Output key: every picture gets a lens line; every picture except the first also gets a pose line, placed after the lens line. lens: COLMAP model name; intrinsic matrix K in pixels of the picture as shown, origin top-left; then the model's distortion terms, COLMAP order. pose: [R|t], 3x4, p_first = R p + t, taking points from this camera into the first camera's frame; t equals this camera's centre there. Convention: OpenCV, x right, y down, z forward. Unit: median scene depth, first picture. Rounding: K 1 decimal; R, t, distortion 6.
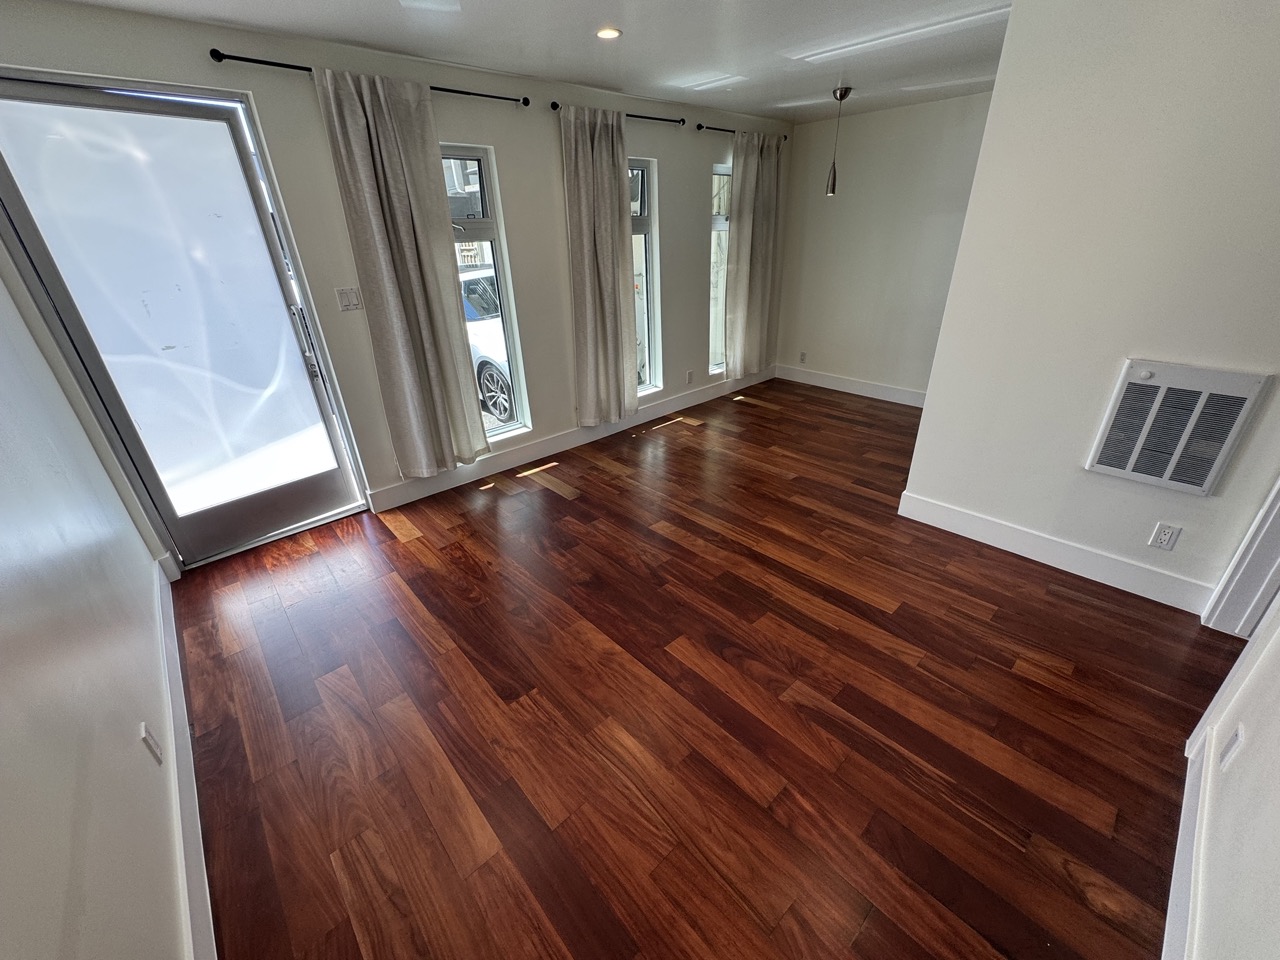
lens RADIAL K [[510.1, 0, 641.3], [0, 510.1, 482.6], [0, 0, 1]] dist [-0.003781, 0.000118]
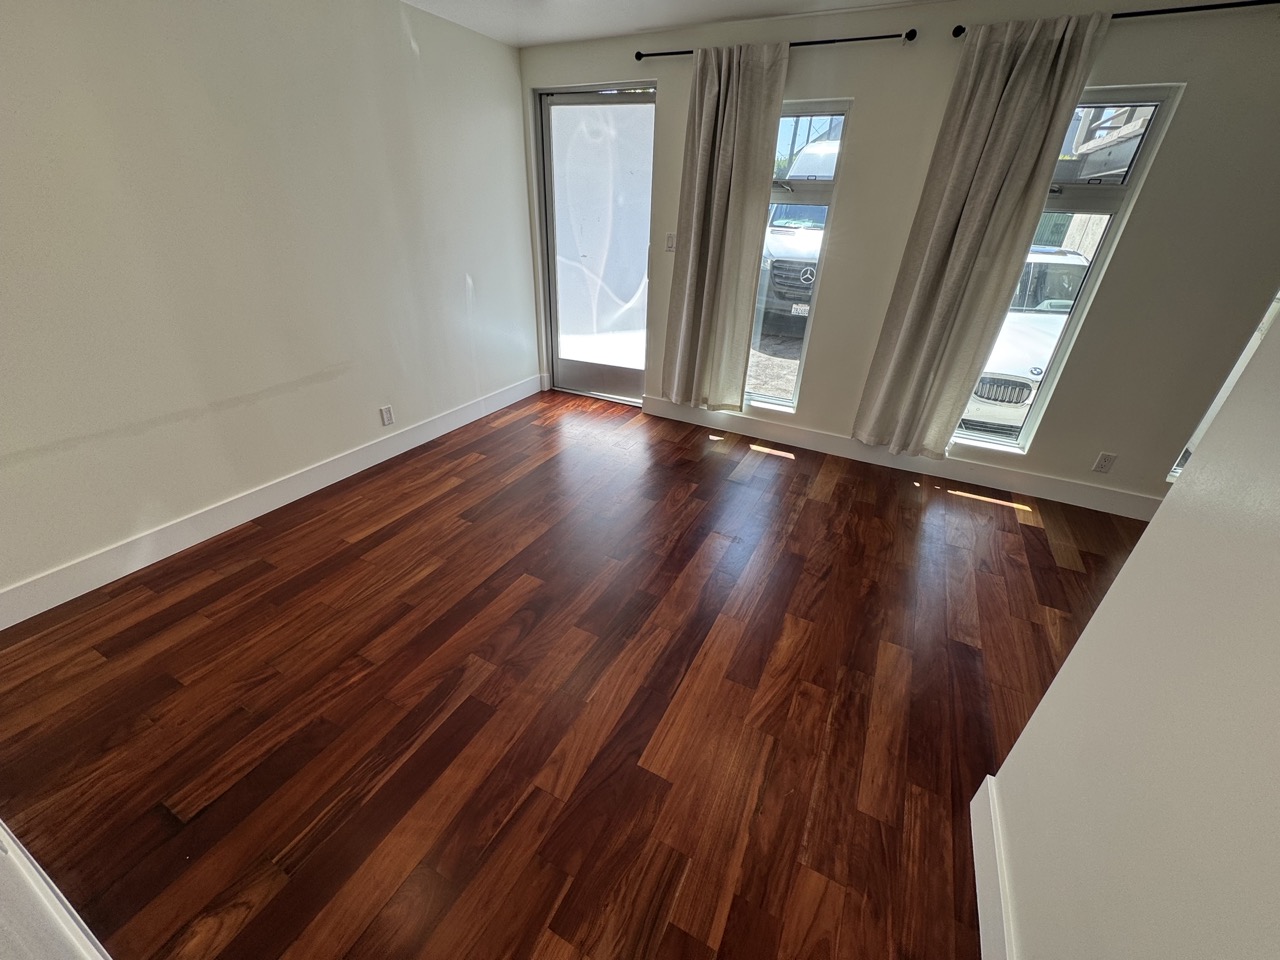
lens RADIAL K [[510.1, 0, 641.7], [0, 510.1, 482.1], [0, 0, 1]] dist [-0.003781, 0.000118]
pose [[0.346169, 0.488207, -0.801137, 0.699083], [-0.452614, 0.834892, 0.313203, -0.228700], [0.821771, 0.254185, 0.509983, 0.452105]]
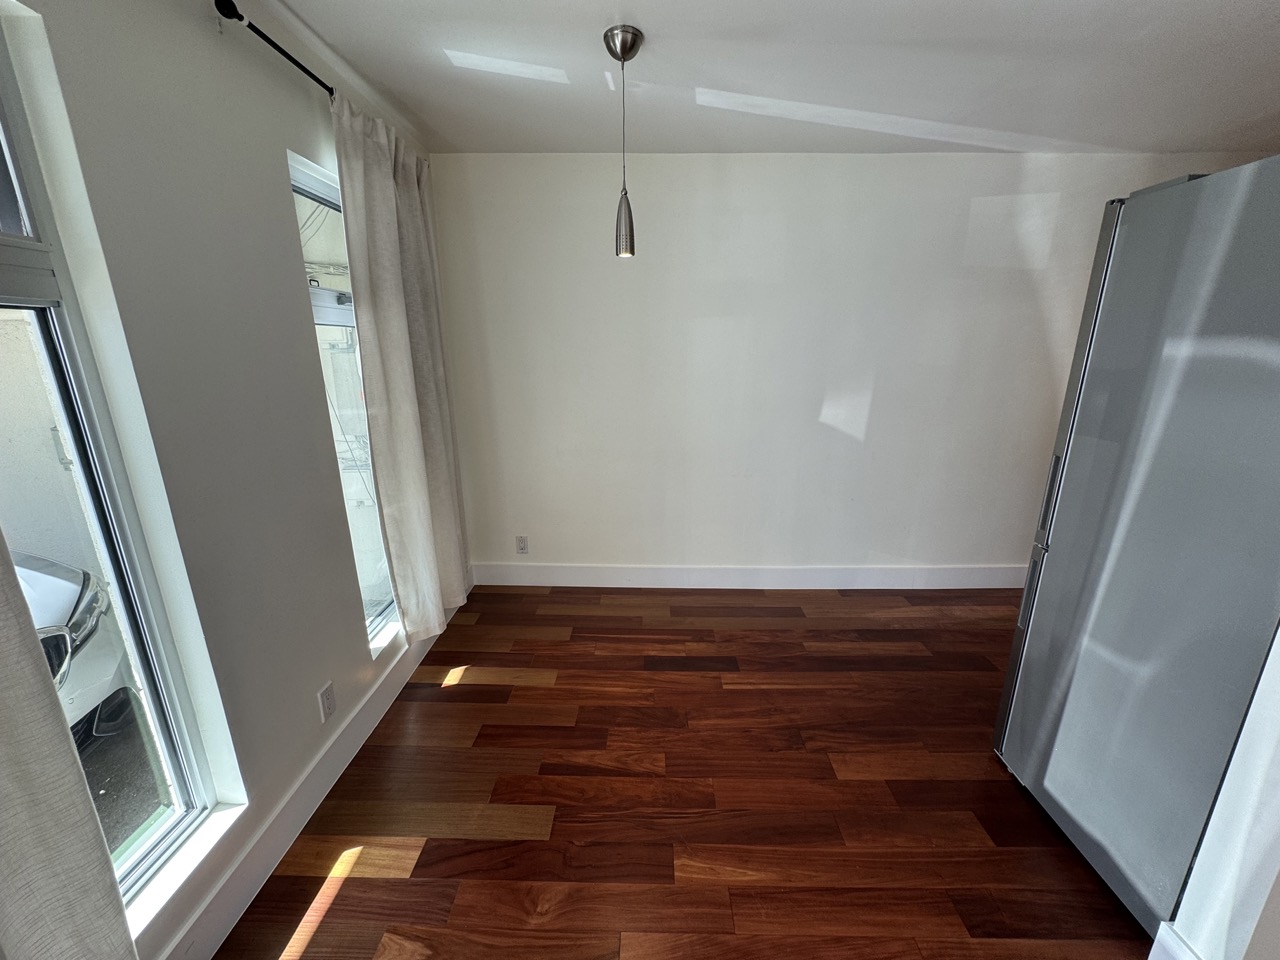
lens RADIAL K [[510.1, 0, 641.0], [0, 510.1, 482.4], [0, 0, 1]] dist [-0.003781, 0.000118]
pose [[0.687228, -0.157611, 0.709137, 0.030518], [0.302190, 0.949734, -0.081768, -0.454241], [-0.660605, 0.270487, 0.700313, 0.998084]]
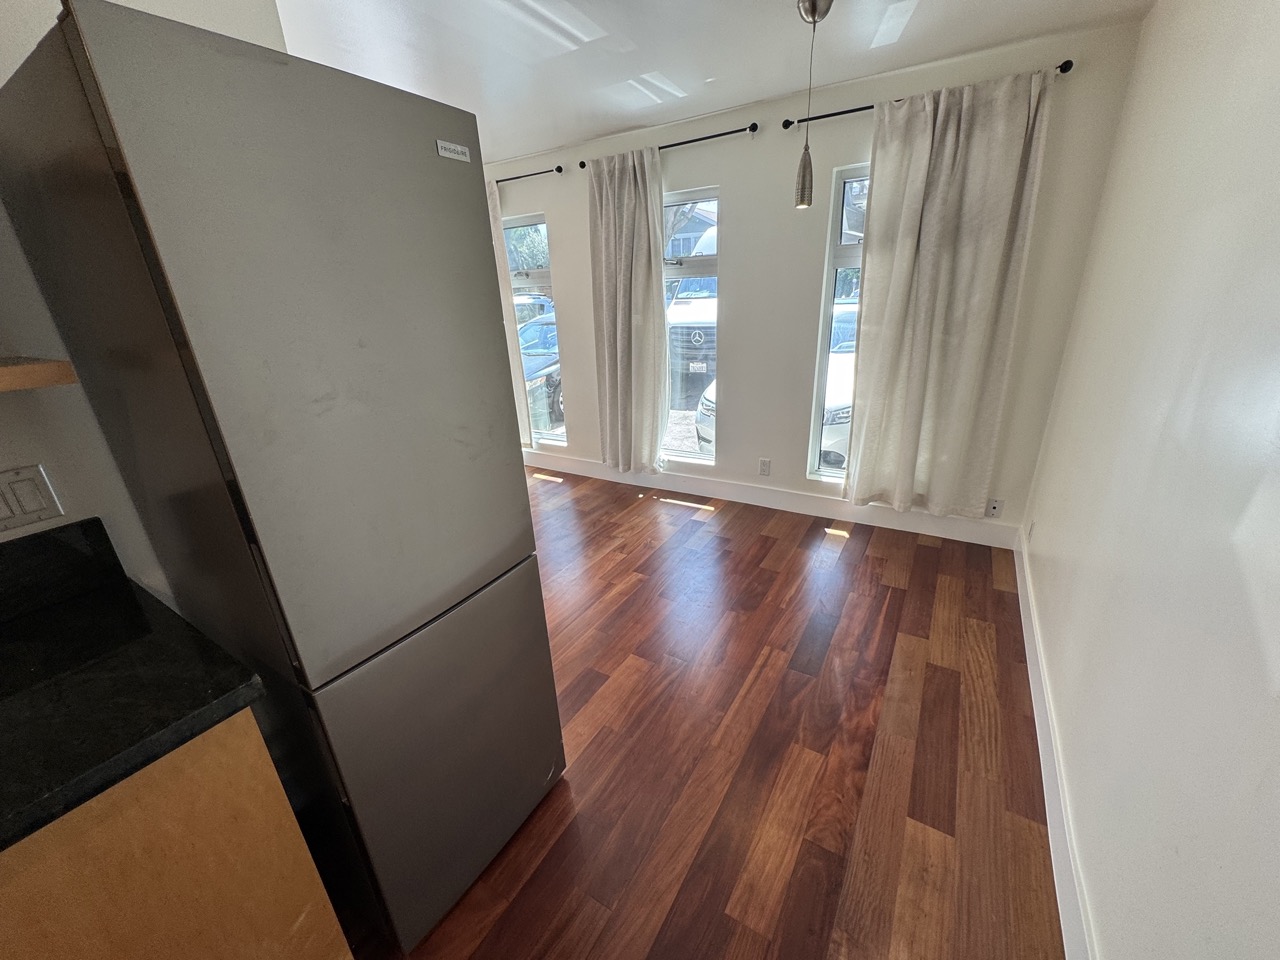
lens RADIAL K [[510.1, 0, 643.1], [0, 510.1, 482.1], [0, 0, 1]] dist [-0.003781, 0.000118]
pose [[0.283566, 0.363274, -0.887481, 1.228617], [-0.389868, 0.889205, 0.239410, -0.519895], [0.876124, 0.278112, 0.393777, 1.008083]]
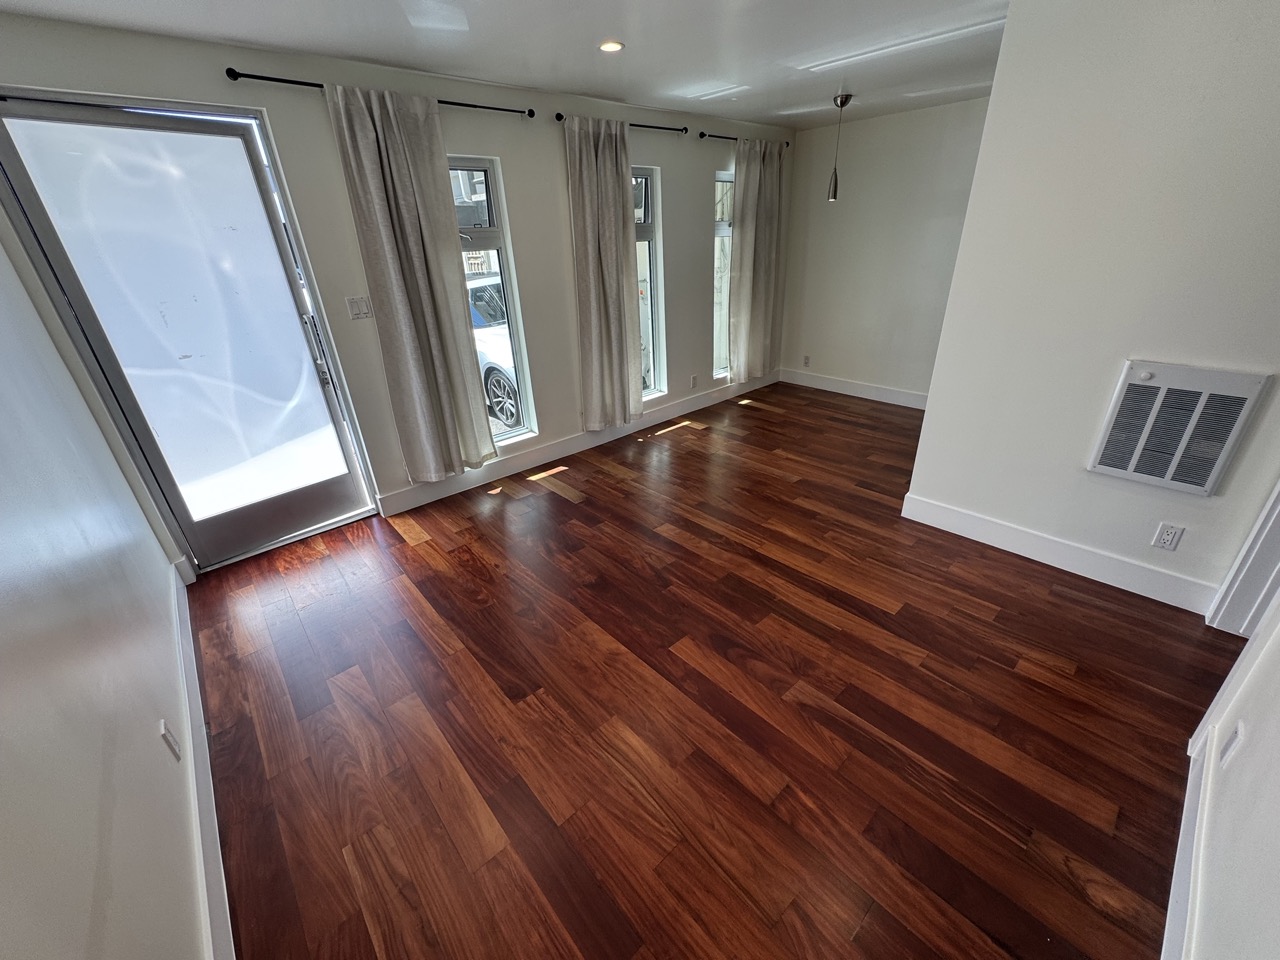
lens RADIAL K [[510.1, 0, 641.1], [0, 510.1, 482.1], [0, 0, 1]] dist [-0.003781, 0.000118]
pose [[0.999907, -0.004902, -0.012701, 0.003537], [0.004781, 0.999943, -0.009506, 0.002189], [0.012747, 0.009444, 0.999874, -0.012730]]
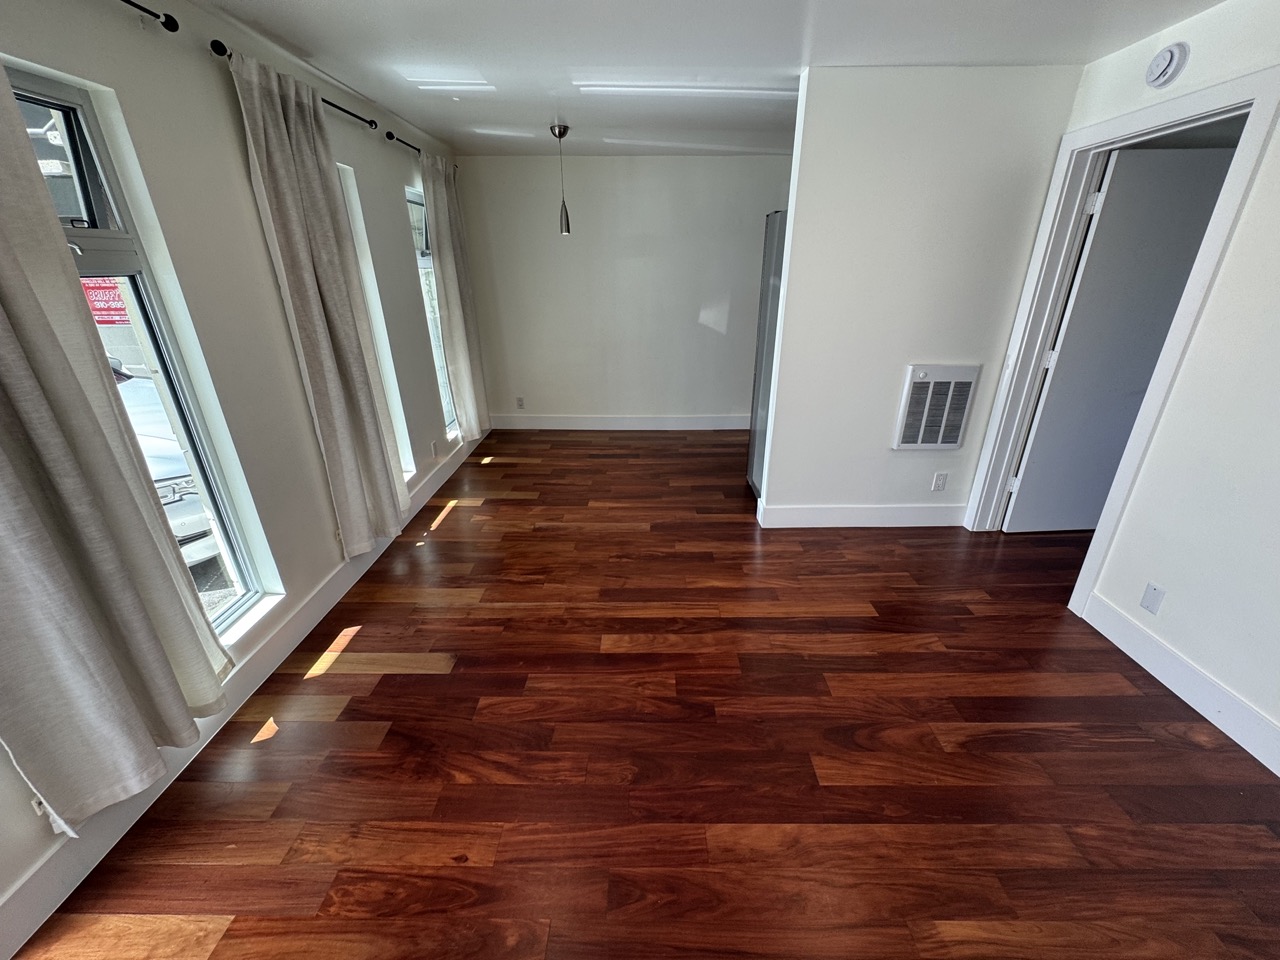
lens RADIAL K [[510.1, 0, 640.8], [0, 510.1, 482.1], [0, 0, 1]] dist [-0.003781, 0.000118]
pose [[0.681144, -0.260548, 0.684220, -0.421167], [0.308427, 0.949680, 0.054594, -0.184228], [-0.664015, 0.173845, 0.727229, 0.407068]]
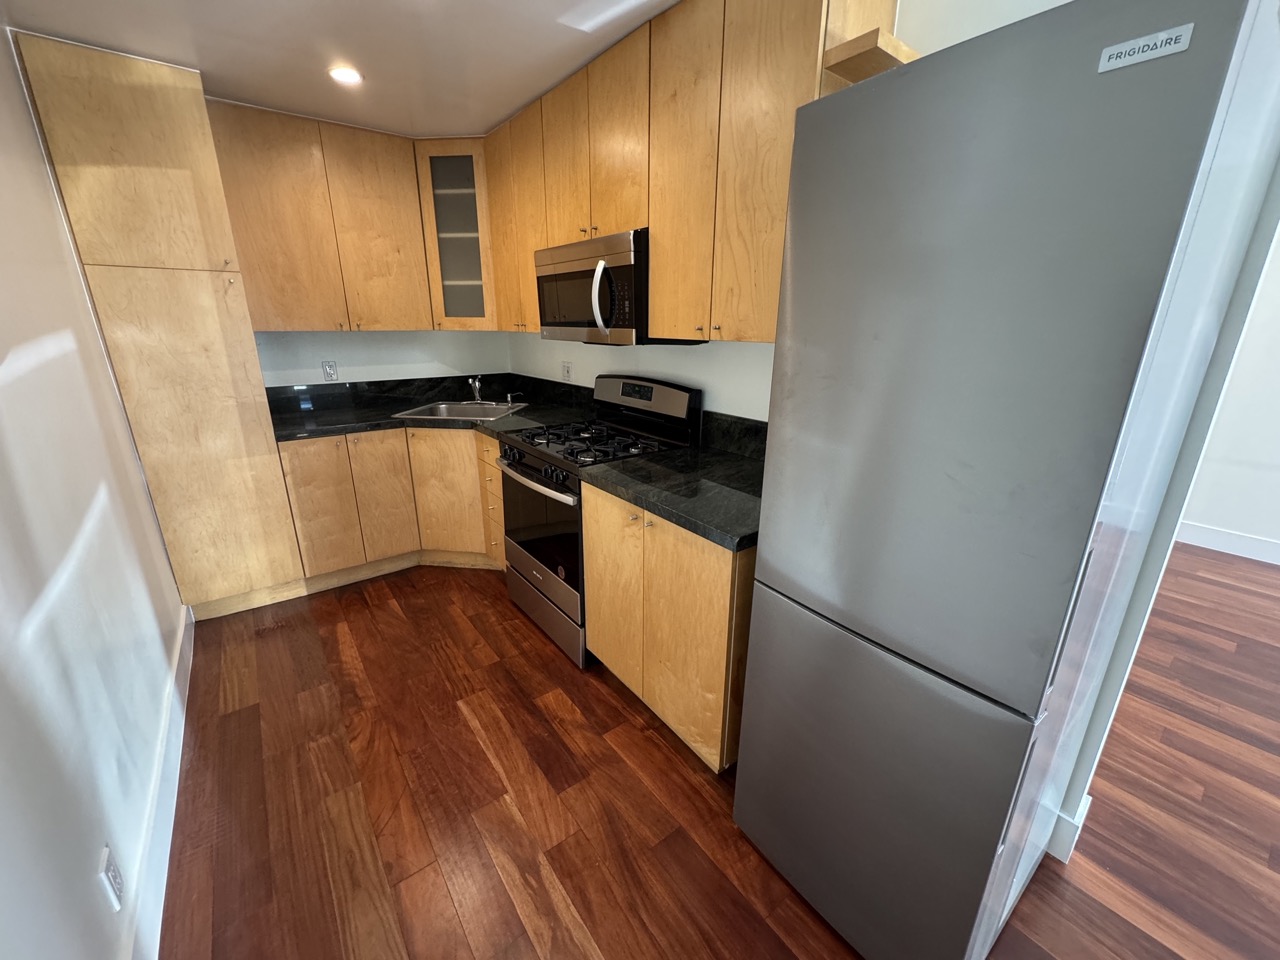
lens RADIAL K [[510.1, 0, 647.8], [0, 510.1, 477.4], [0, 0, 1]] dist [-0.003781, 0.000118]
pose [[-0.996829, 0.002188, 0.079543, 0.996241], [0.055932, 0.730287, 0.680847, -0.609410], [-0.056599, 0.683137, -0.728094, 1.247484]]
